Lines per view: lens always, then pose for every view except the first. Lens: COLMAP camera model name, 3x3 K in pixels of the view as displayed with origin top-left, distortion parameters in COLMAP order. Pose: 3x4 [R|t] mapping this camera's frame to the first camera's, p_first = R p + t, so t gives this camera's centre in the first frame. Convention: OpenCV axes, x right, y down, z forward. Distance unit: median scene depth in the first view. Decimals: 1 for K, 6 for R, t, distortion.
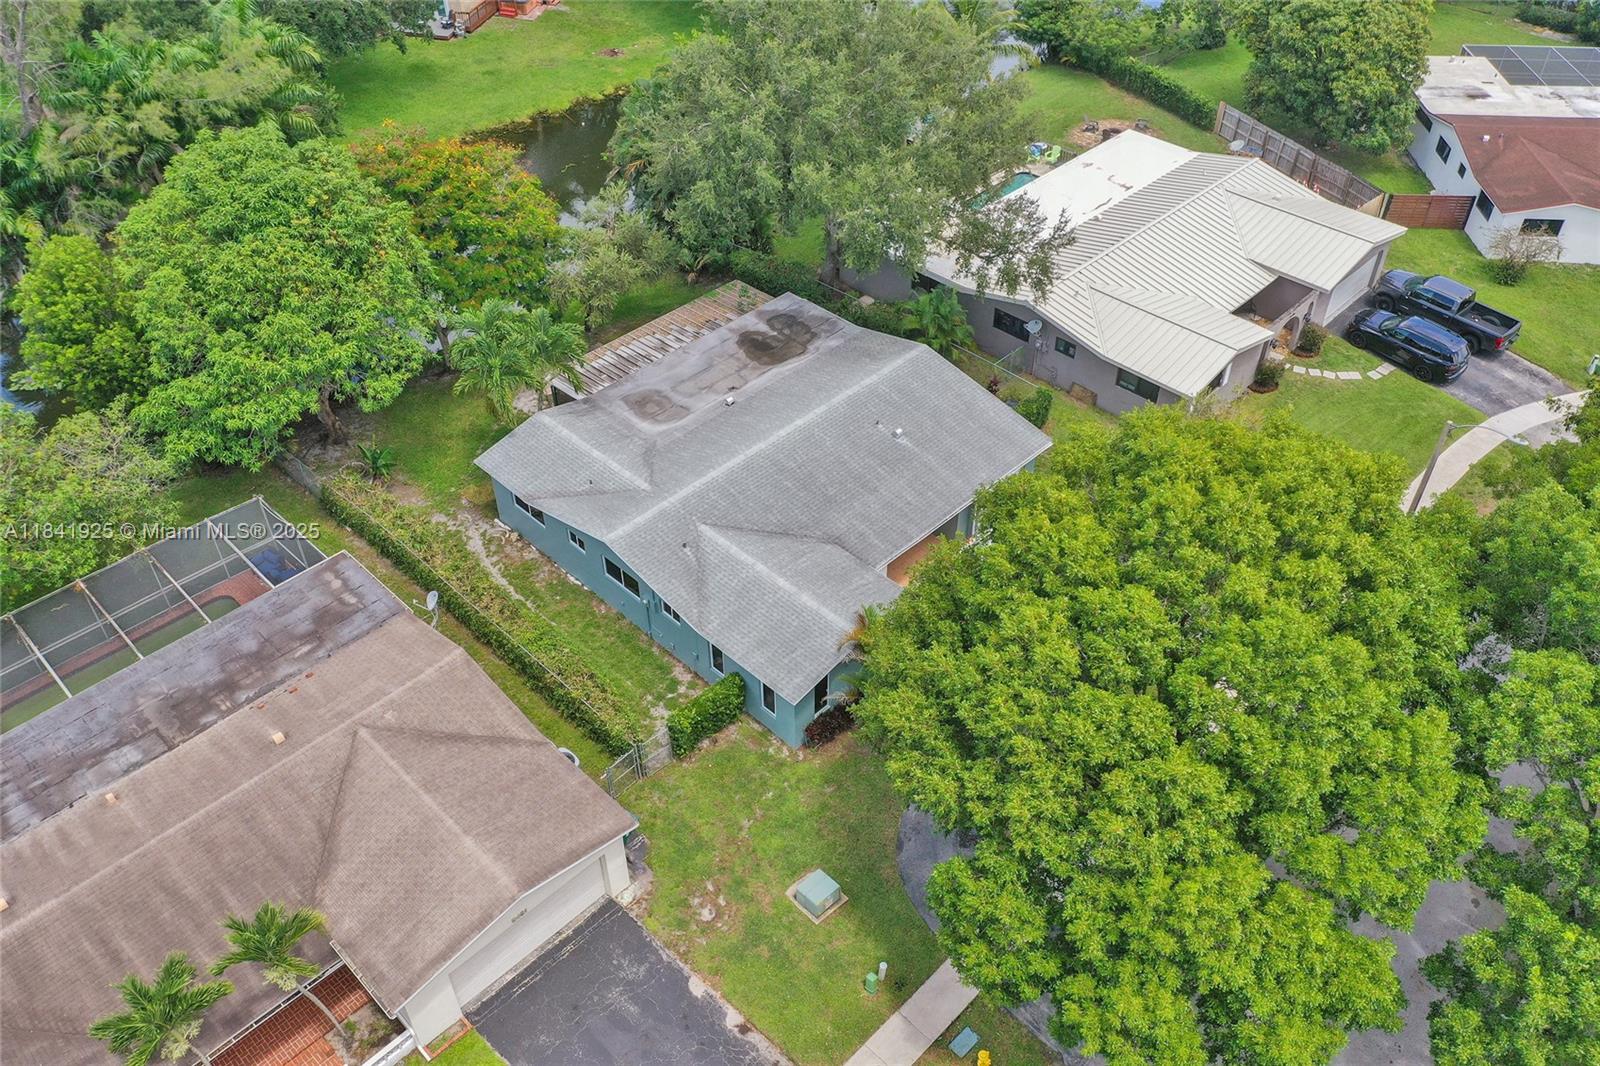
lens RADIAL K [[1261.5, 0, 800.0], [0, 1261.5, 533.0], [0, 0, 1]] dist [-0.000654, -0.000779]
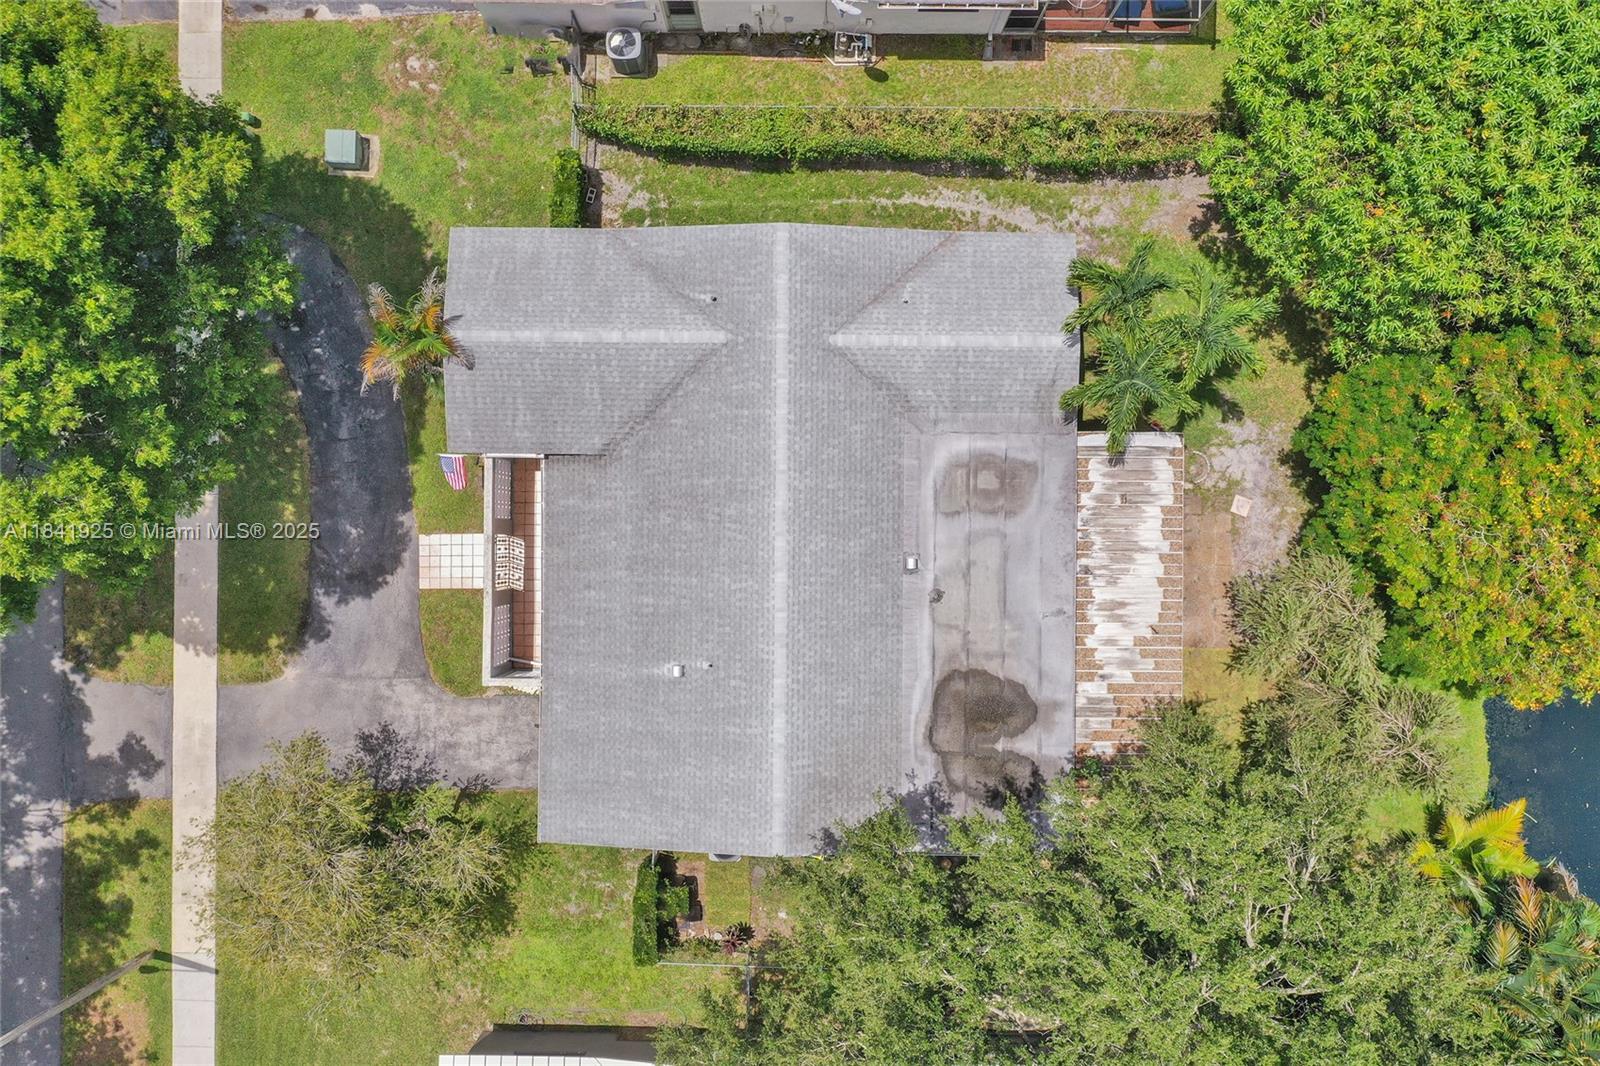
lens RADIAL K [[1261.5, 0, 800.0], [0, 1261.5, 533.0], [0, 0, 1]] dist [-0.000654, -0.000779]
pose [[-0.718879, 0.695079, -0.008811, -0.022079], [-0.465399, -0.471842, 0.748845, -0.674795], [0.516350, 0.542430, 0.662686, 0.593506]]
